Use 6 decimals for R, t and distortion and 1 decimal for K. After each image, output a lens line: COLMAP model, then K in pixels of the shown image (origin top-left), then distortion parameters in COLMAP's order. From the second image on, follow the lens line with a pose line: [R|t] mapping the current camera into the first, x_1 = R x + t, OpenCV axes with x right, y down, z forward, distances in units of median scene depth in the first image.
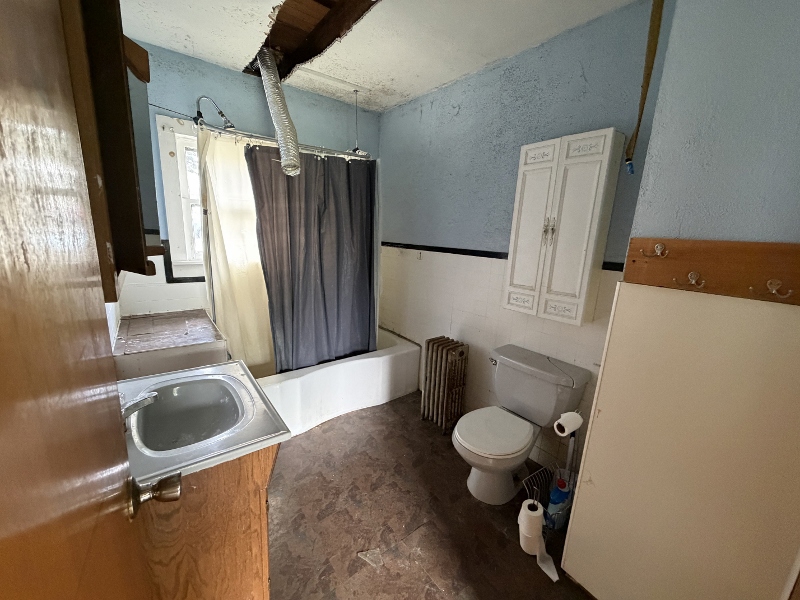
lens RADIAL K [[318.9, 0, 400.9], [0, 318.9, 298.8], [0, 0, 1]] dist [0.000783, 0.000316]
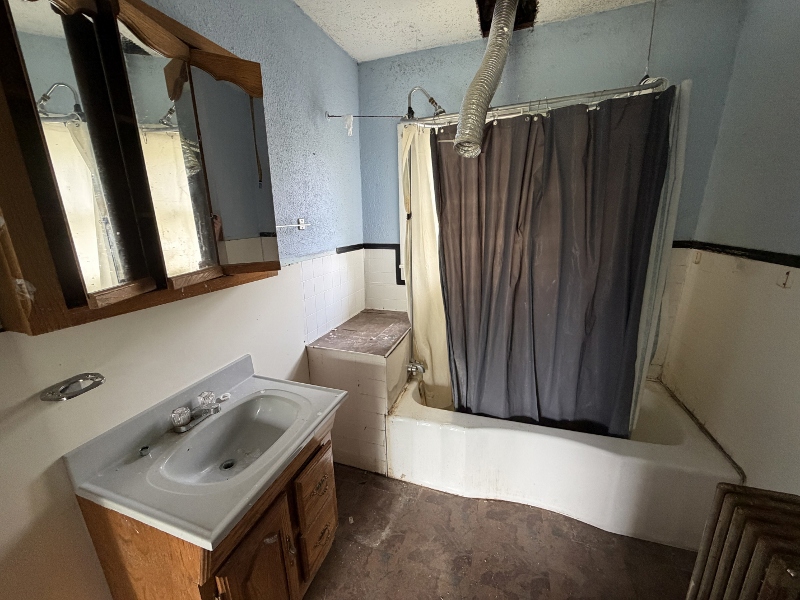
lens RADIAL K [[318.9, 0, 398.3], [0, 318.9, 301.1], [0, 0, 1]] dist [0.000783, 0.000316]
pose [[0.548104, 0.153247, -0.822251, 0.159294], [-0.128119, 0.986853, 0.098521, -0.098809], [0.826539, 0.051346, 0.560532, 0.396087]]
